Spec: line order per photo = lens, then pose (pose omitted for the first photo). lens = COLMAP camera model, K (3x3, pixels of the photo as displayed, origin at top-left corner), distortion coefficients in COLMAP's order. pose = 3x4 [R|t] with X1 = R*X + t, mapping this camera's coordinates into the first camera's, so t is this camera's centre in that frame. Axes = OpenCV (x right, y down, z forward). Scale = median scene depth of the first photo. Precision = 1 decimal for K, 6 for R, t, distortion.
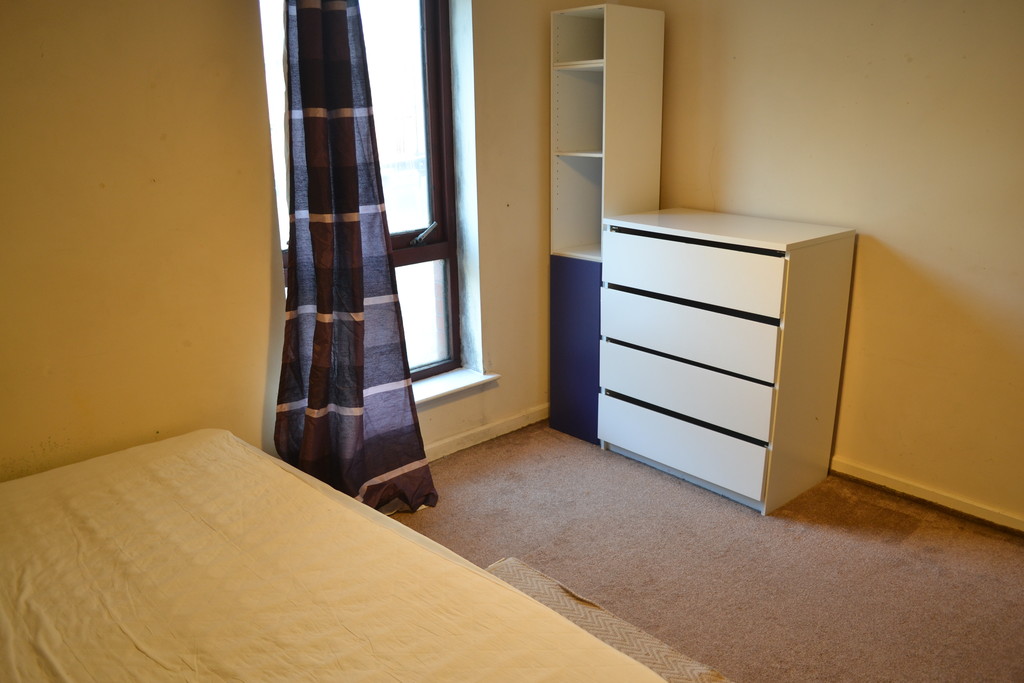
lens RADIAL K [[855.9, 0, 512.1], [0, 855.9, 339.9], [0, 0, 1]] dist [-0.002121, 0.003305]
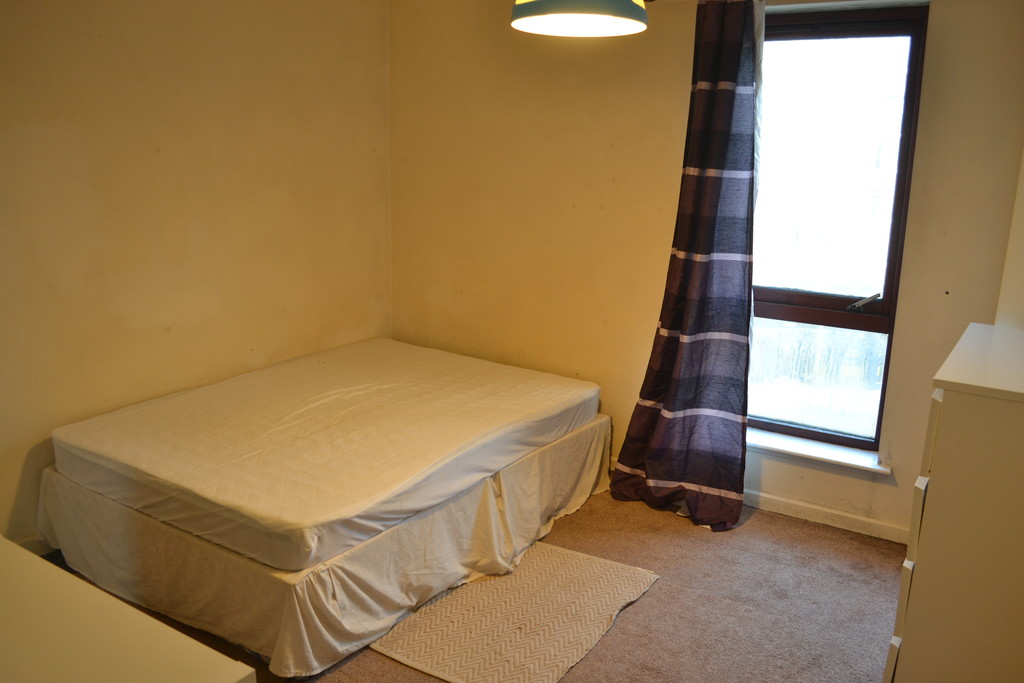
lens RADIAL K [[855.9, 0, 512.5], [0, 855.9, 342.6], [0, 0, 1]] dist [-0.002121, 0.003305]
pose [[0.248074, 0.251933, -0.935409, 0.813982], [-0.299908, 0.938127, 0.173128, -0.145037], [0.921148, 0.237588, 0.308282, 0.371908]]
